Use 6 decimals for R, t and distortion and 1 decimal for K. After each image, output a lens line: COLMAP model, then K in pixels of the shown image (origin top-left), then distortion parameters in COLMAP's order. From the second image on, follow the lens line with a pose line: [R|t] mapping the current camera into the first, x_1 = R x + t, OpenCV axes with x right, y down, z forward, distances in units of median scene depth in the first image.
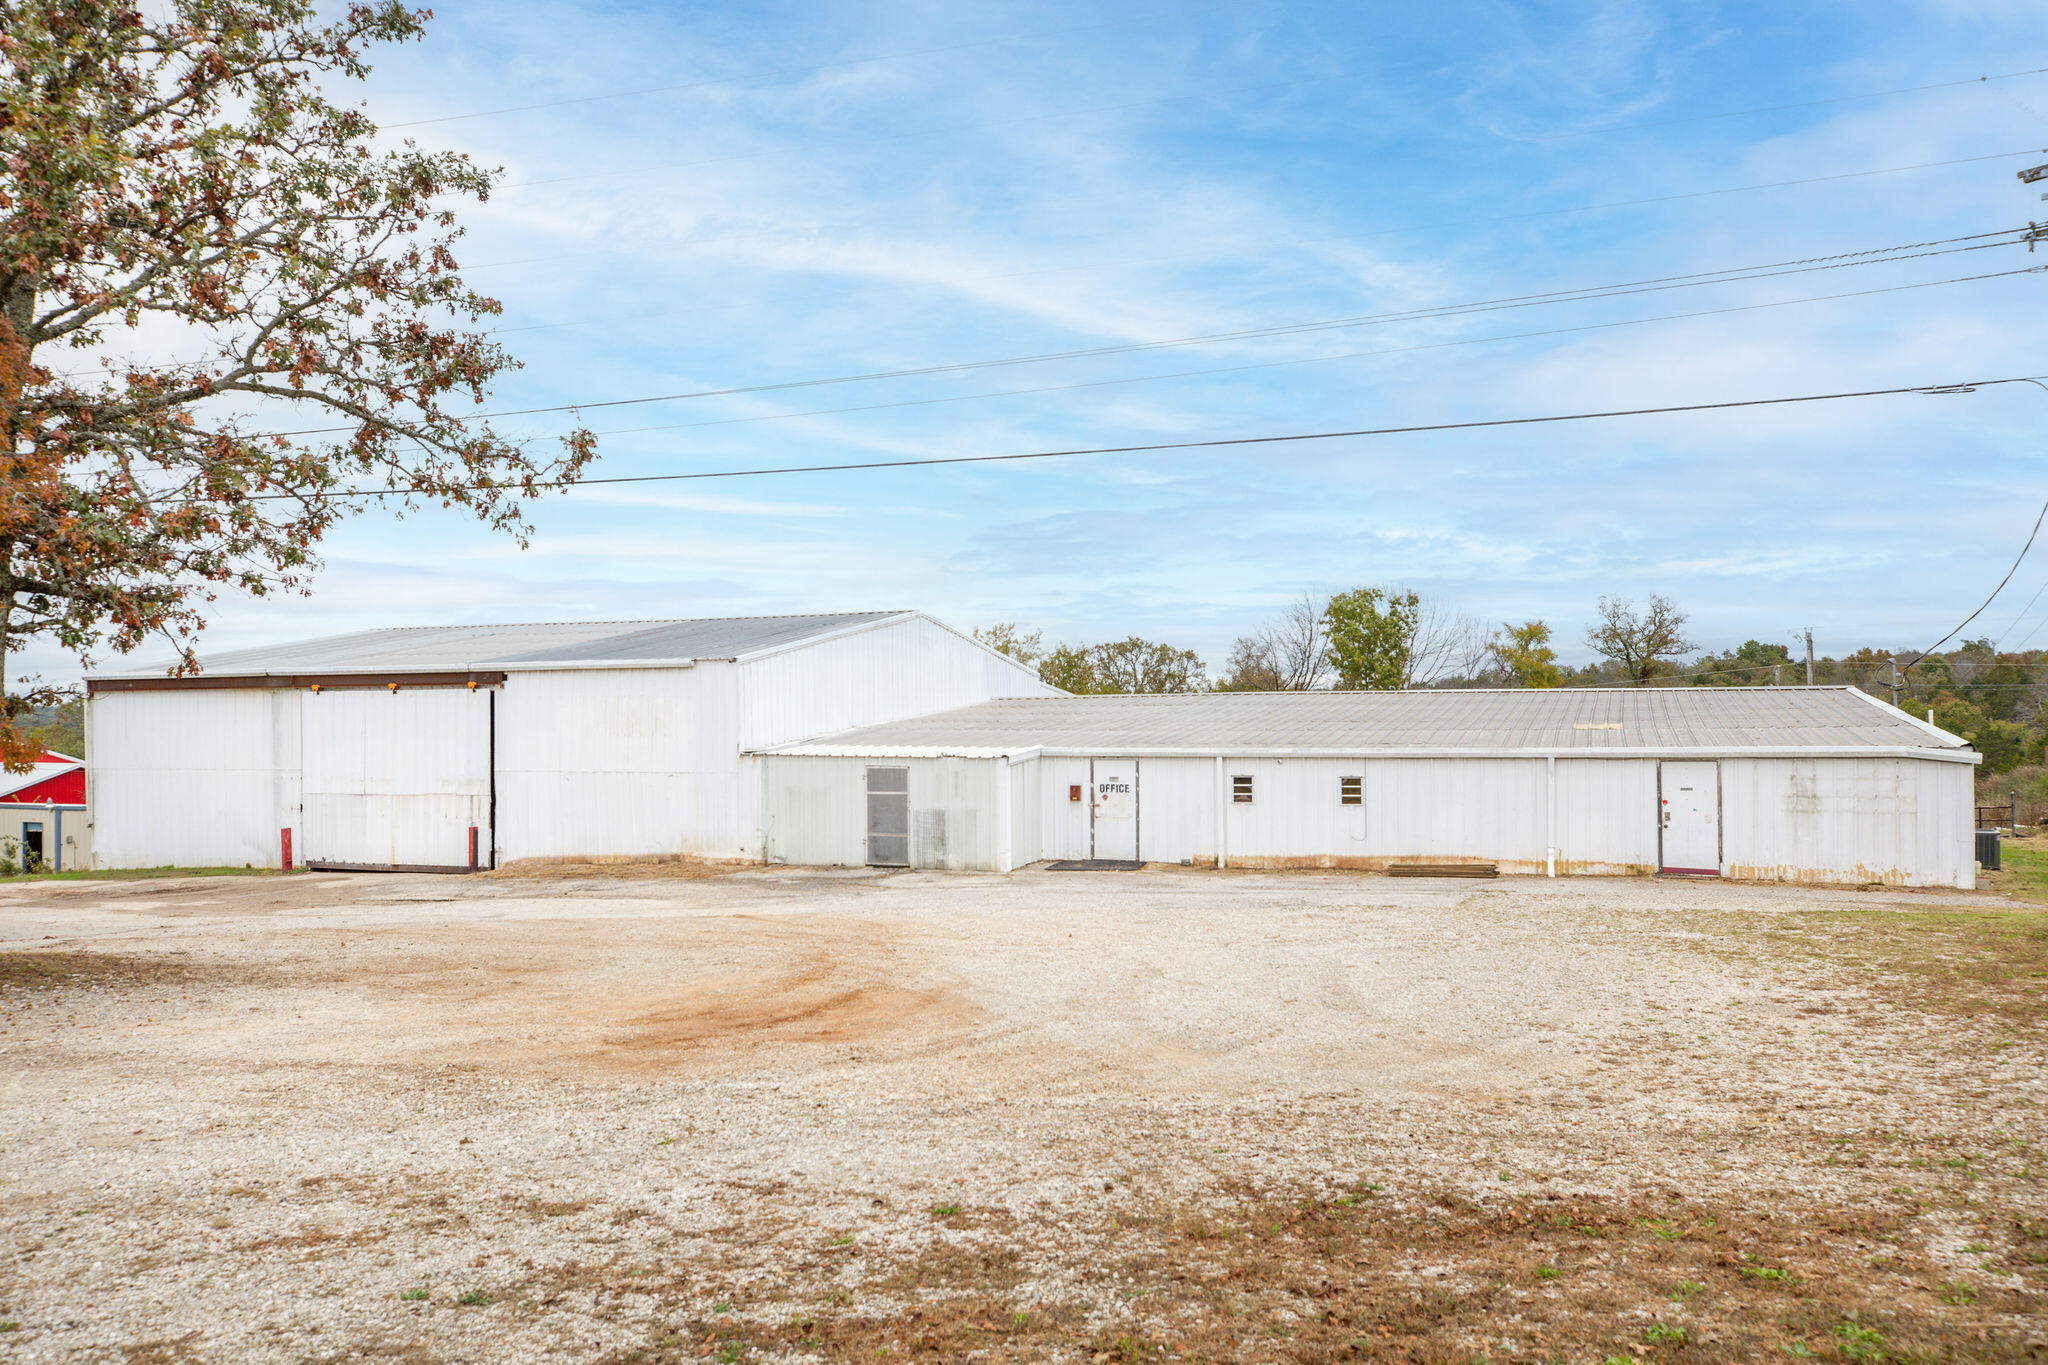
lens RADIAL K [[1475.2, 0, 1021.7], [0, 1475.2, 746.0], [0, 0, 1]] dist [0.049658, -0.003747]
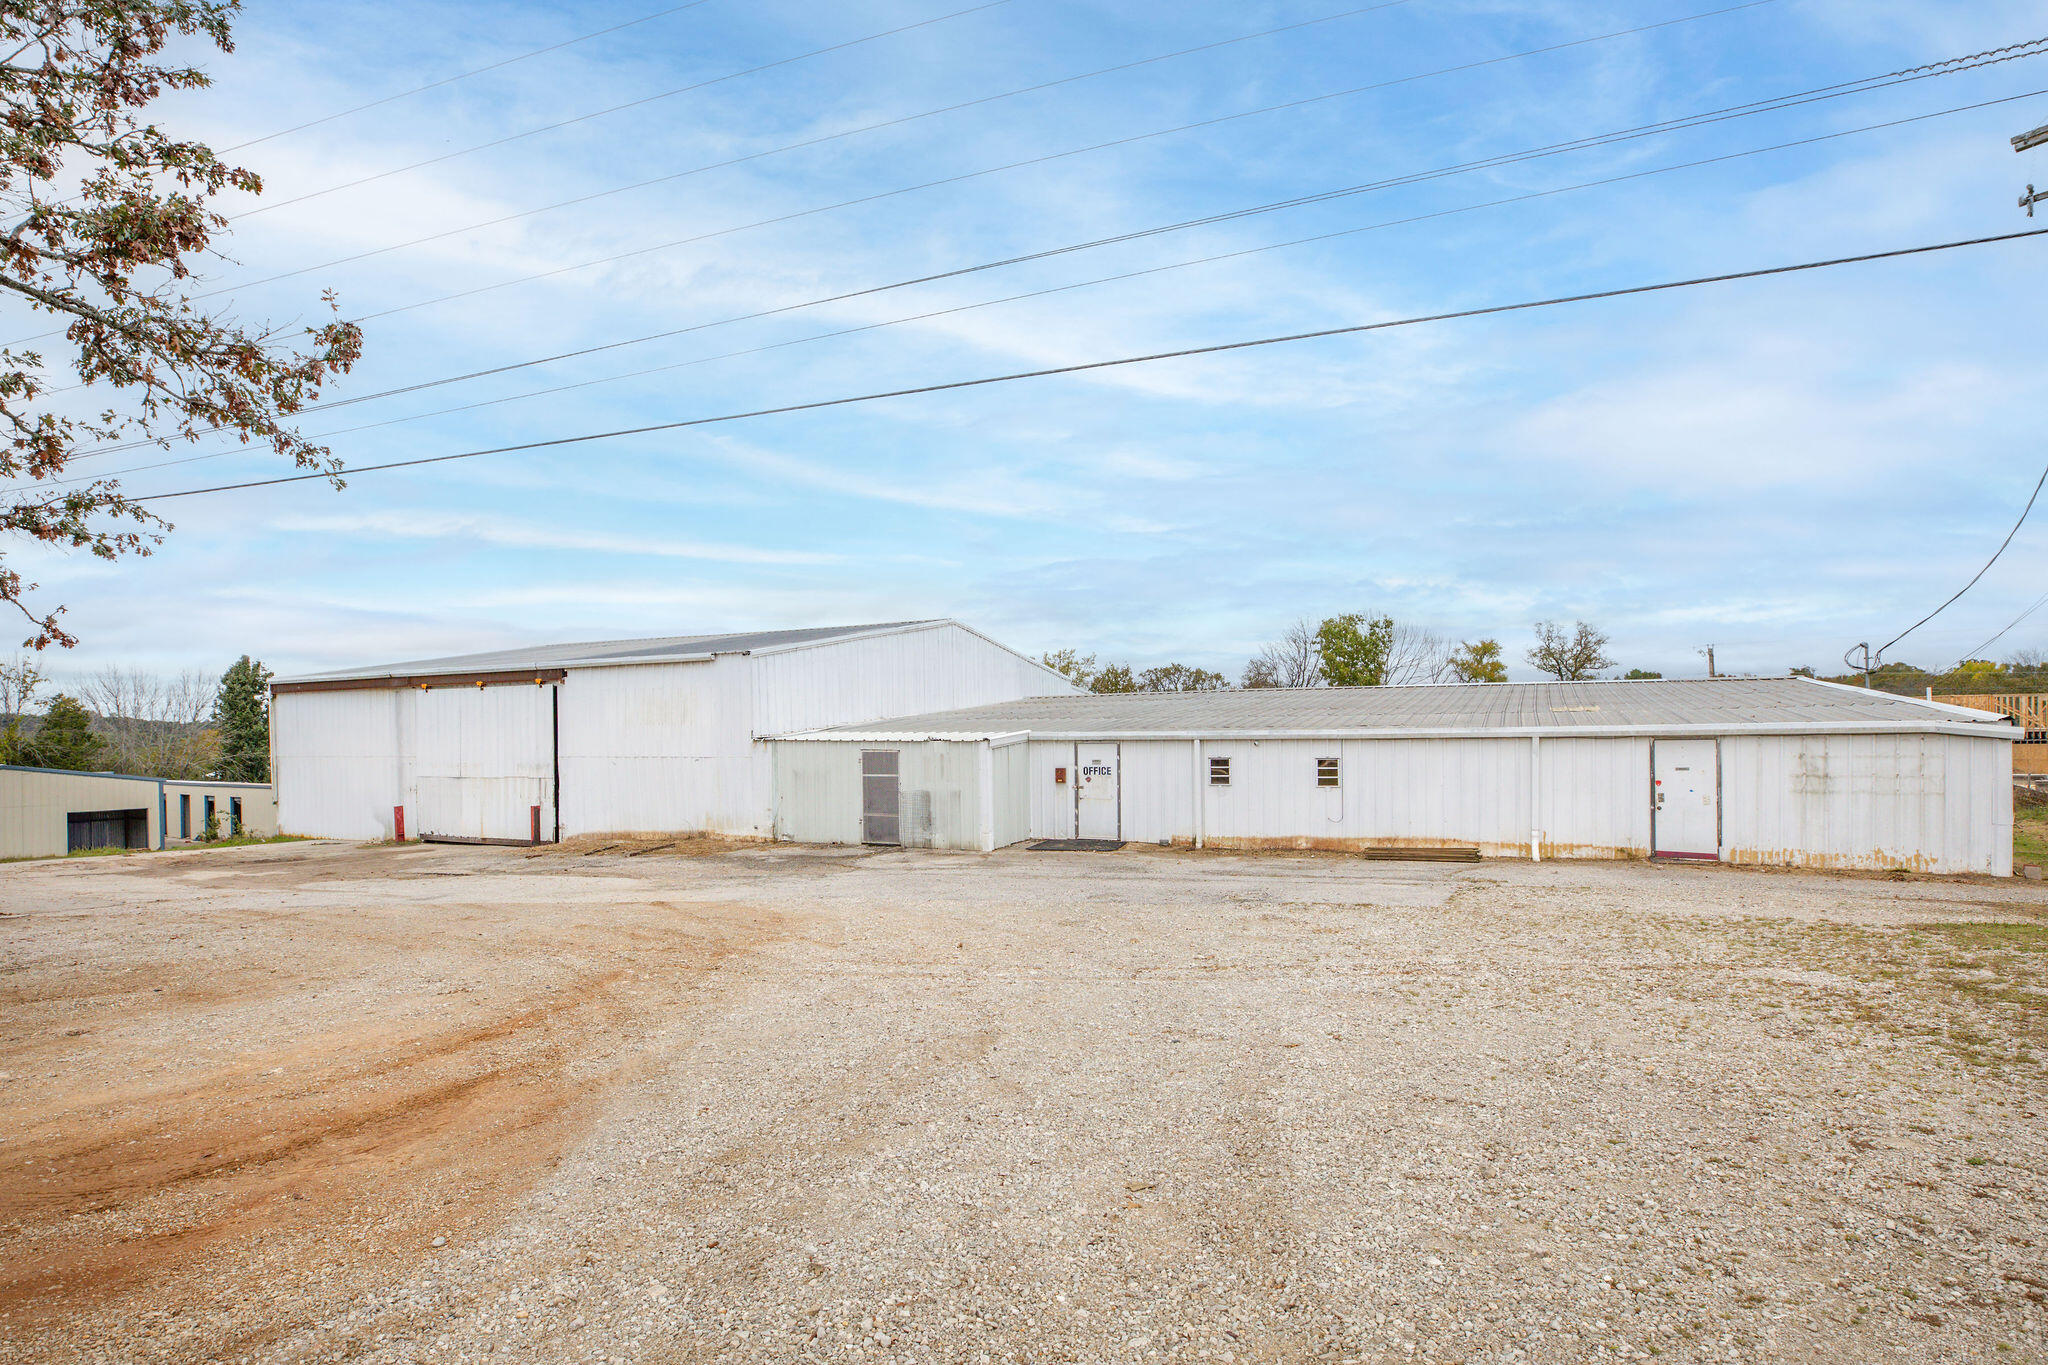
lens RADIAL K [[1034.6, 0, 1018.9], [0, 1034.6, 766.4], [0, 0, 1]] dist [-0.012161, 0.001476]
pose [[0.996496, -0.001674, -0.083630, 0.069720], [0.003215, 0.999827, 0.018298, 0.012176], [0.083585, -0.018502, 0.996329, 0.272680]]
